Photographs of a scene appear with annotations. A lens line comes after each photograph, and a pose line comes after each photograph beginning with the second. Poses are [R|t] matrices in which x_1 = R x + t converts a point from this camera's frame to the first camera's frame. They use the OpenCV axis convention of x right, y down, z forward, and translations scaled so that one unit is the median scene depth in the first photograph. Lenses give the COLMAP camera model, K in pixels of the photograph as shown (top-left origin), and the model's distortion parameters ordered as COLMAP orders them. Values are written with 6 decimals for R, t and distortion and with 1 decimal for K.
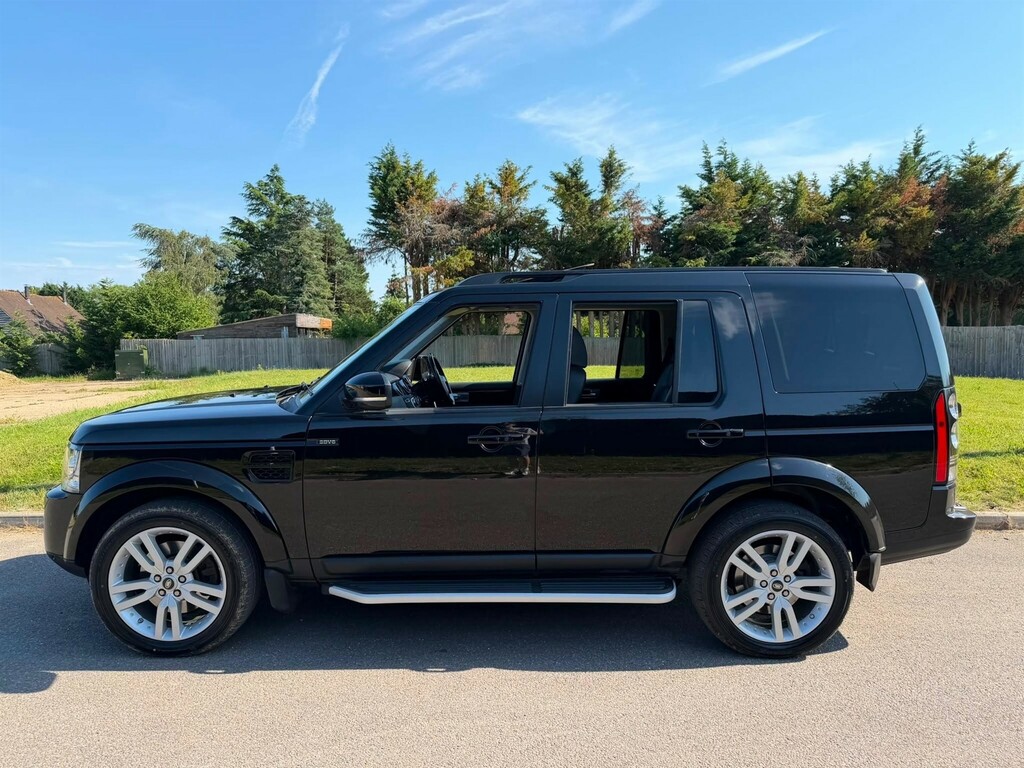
lens RADIAL K [[756.1, 0, 512.5], [0, 756.1, 388.8], [0, 0, 1]] dist [0.071960, -0.096516]
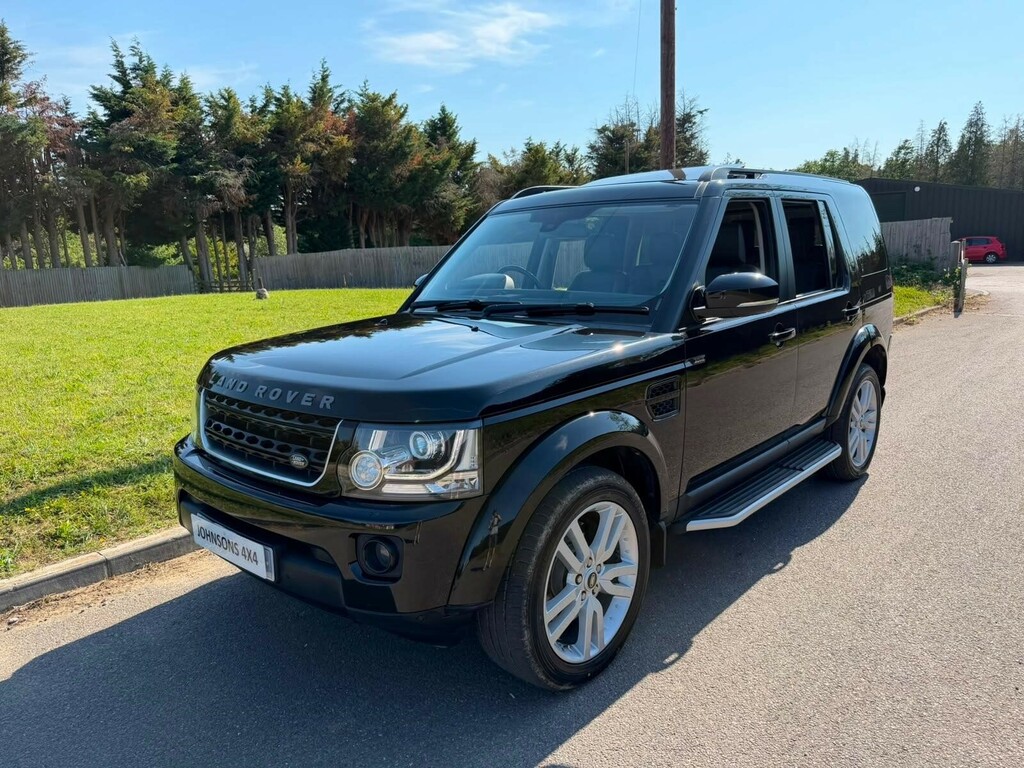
lens RADIAL K [[792.5, 0, 512.0], [0, 792.5, 384.0], [0, 0, 1]] dist [-0.088136, 0.088985]
pose [[0.687533, -0.134401, 0.713607, -0.122959], [0.074145, 0.990579, 0.115131, -0.003505], [-0.722358, -0.026245, 0.691021, 0.063900]]
